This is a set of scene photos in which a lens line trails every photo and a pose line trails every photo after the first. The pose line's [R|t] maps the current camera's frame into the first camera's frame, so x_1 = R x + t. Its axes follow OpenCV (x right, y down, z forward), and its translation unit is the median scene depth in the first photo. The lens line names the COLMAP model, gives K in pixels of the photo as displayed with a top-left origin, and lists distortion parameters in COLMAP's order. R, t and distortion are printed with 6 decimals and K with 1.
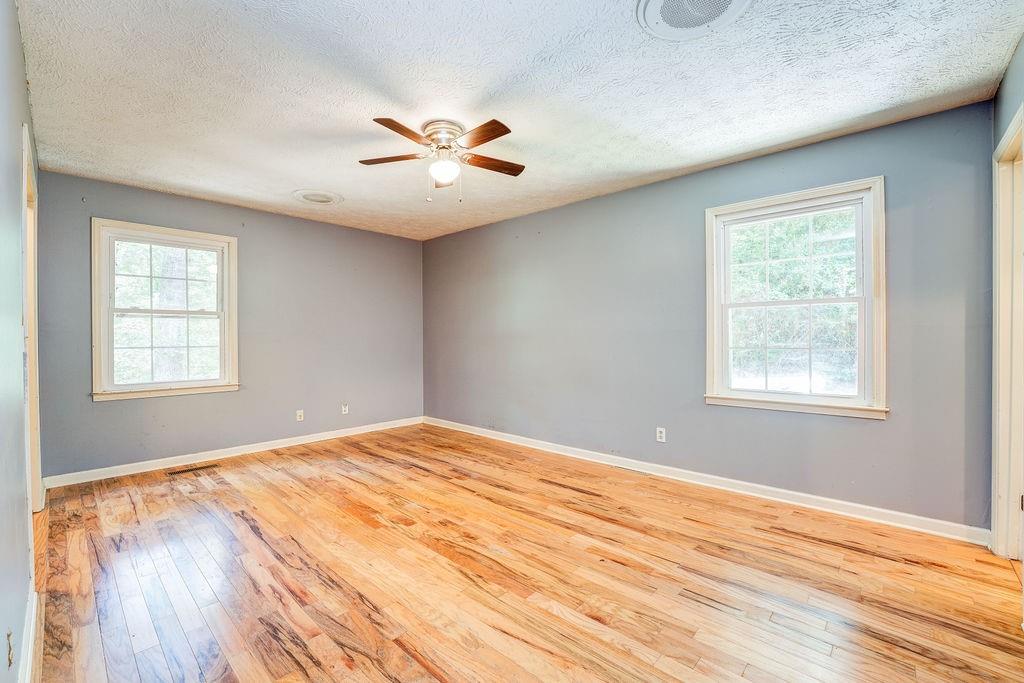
lens RADIAL K [[423.8, 0, 512.9], [0, 423.8, 347.7], [0, 0, 1]] dist [-0.029322, 0.000696]
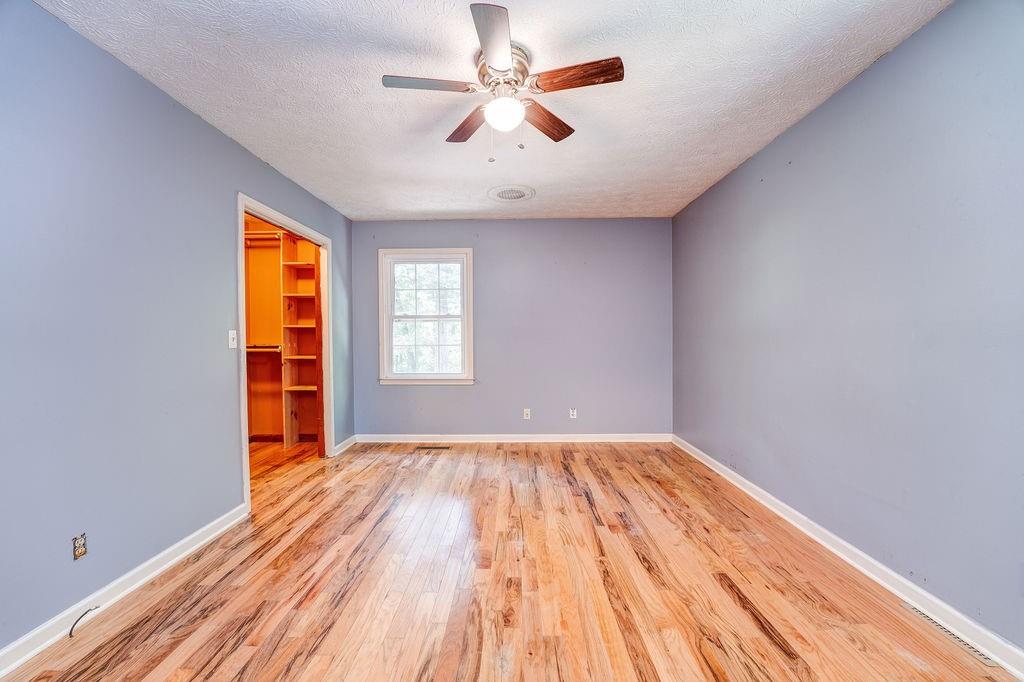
lens RADIAL K [[423.8, 0, 512.9], [0, 423.8, 347.2], [0, 0, 1]] dist [-0.029322, 0.000696]
pose [[0.664066, 0.016106, -0.747501, 0.312999], [-0.013854, 0.999861, 0.009235, -0.011860], [0.747546, 0.004223, 0.664197, 0.393409]]
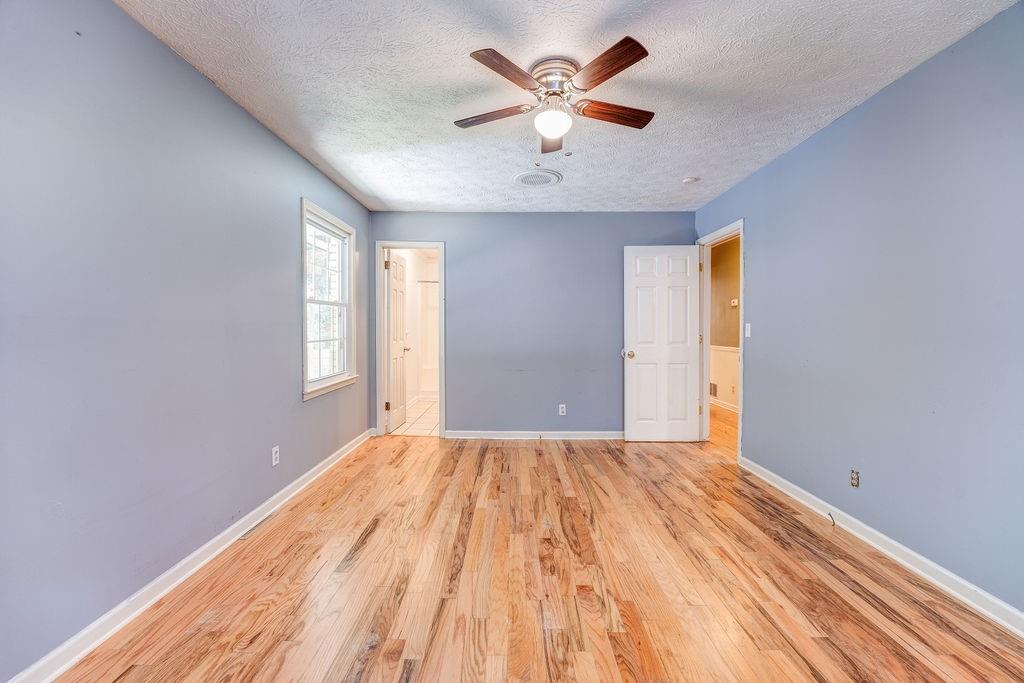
lens RADIAL K [[423.8, 0, 512.9], [0, 423.8, 347.7], [0, 0, 1]] dist [-0.029322, 0.000696]
pose [[-0.668675, -0.028533, 0.743007, -0.539331], [0.022102, 0.998059, 0.058219, -0.032186], [-0.743226, 0.055352, -0.666747, 1.221867]]
